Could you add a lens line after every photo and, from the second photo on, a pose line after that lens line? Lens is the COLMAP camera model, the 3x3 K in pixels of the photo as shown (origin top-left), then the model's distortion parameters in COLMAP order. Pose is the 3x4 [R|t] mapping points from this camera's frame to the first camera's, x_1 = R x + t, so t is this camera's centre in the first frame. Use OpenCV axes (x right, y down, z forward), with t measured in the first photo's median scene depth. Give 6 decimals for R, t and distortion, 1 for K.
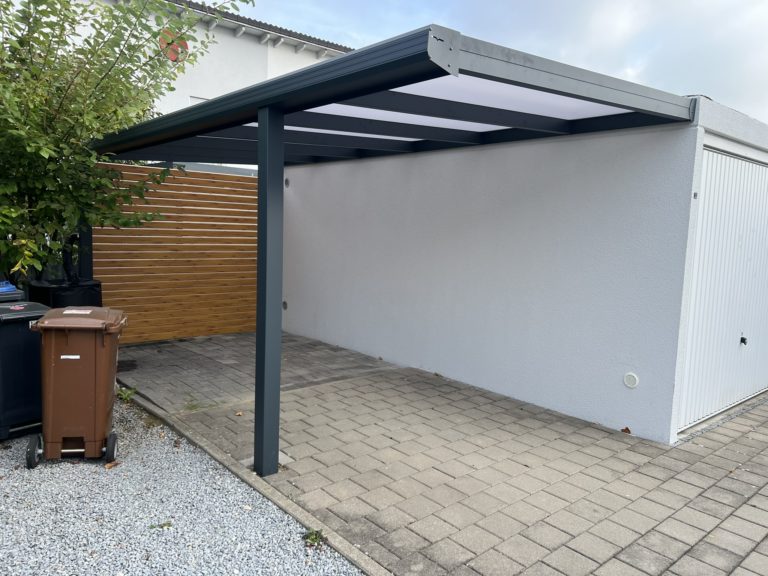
lens RADIAL K [[578.4, 0, 384.0], [0, 578.4, 288.0], [0, 0, 1]] dist [0.051509, -0.051179]
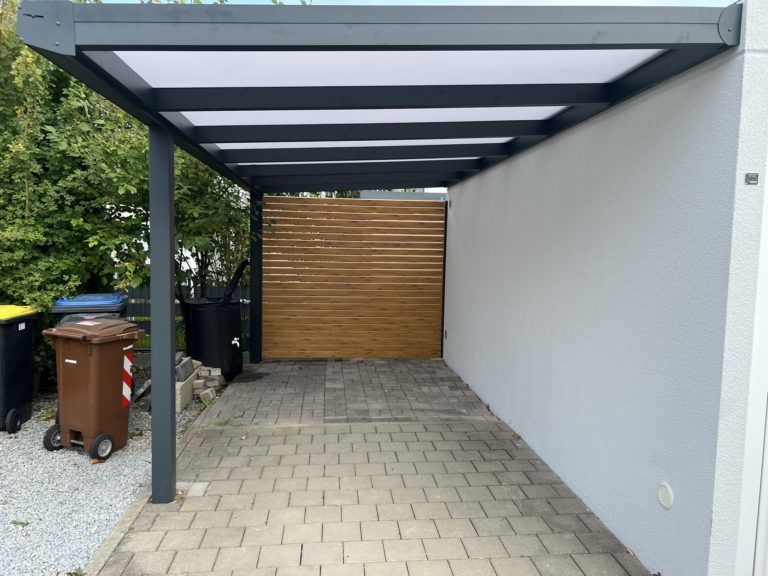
lens RADIAL K [[577.9, 0, 384.6], [0, 577.9, 296.7], [0, 0, 1]] dist [0.042081, -0.043063]
pose [[0.809849, 0.032938, -0.585713, 0.523607], [-0.051186, 0.998582, -0.014618, -0.021848], [0.584402, 0.041819, 0.810386, 0.330992]]
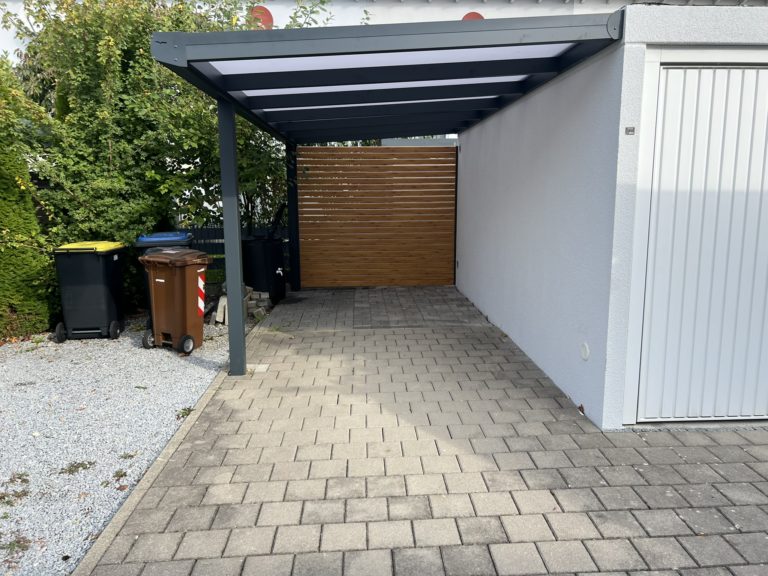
lens RADIAL K [[575.8, 0, 389.2], [0, 575.8, 287.6], [0, 0, 1]] dist [0.055422, -0.053350]
pose [[0.783353, 0.063879, -0.618285, 0.710153], [-0.029920, 0.997427, 0.065143, 0.014275], [0.620856, -0.032531, 0.783249, 0.138483]]
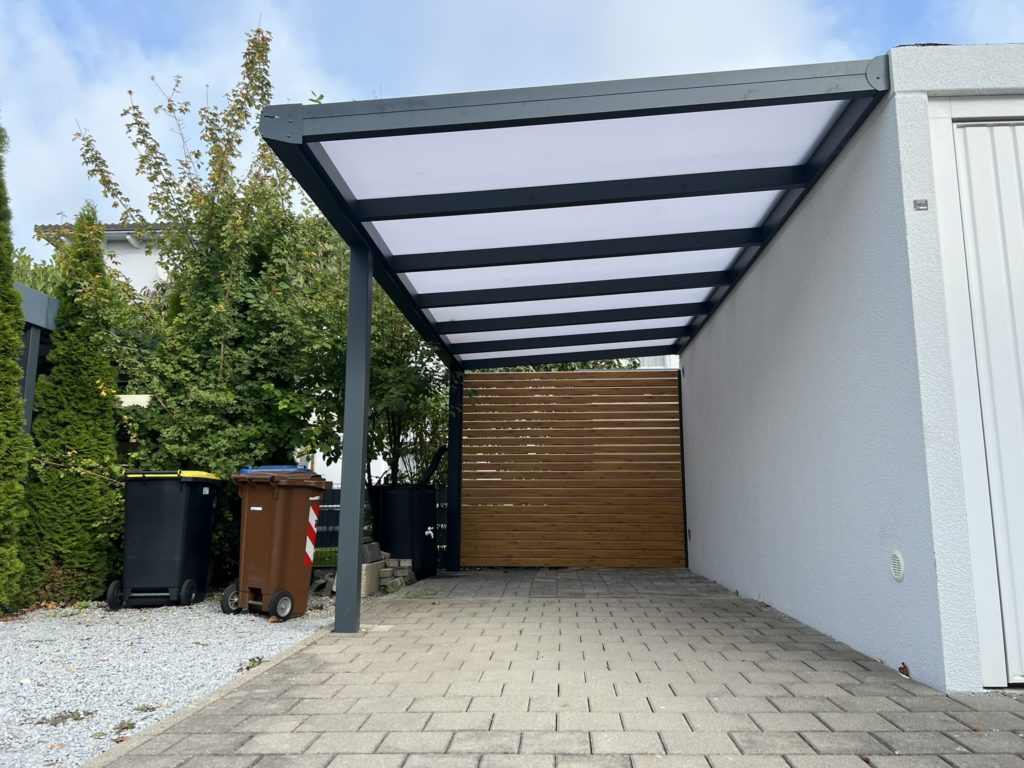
lens RADIAL K [[771.1, 0, 512.0], [0, 771.1, 384.0], [0, 0, 1]] dist [0.051509, -0.051179]
pose [[0.710099, -0.146048, -0.688788, 0.671462], [-0.046057, 0.966521, -0.252420, 0.188650], [0.702594, 0.210967, 0.679599, 0.238718]]
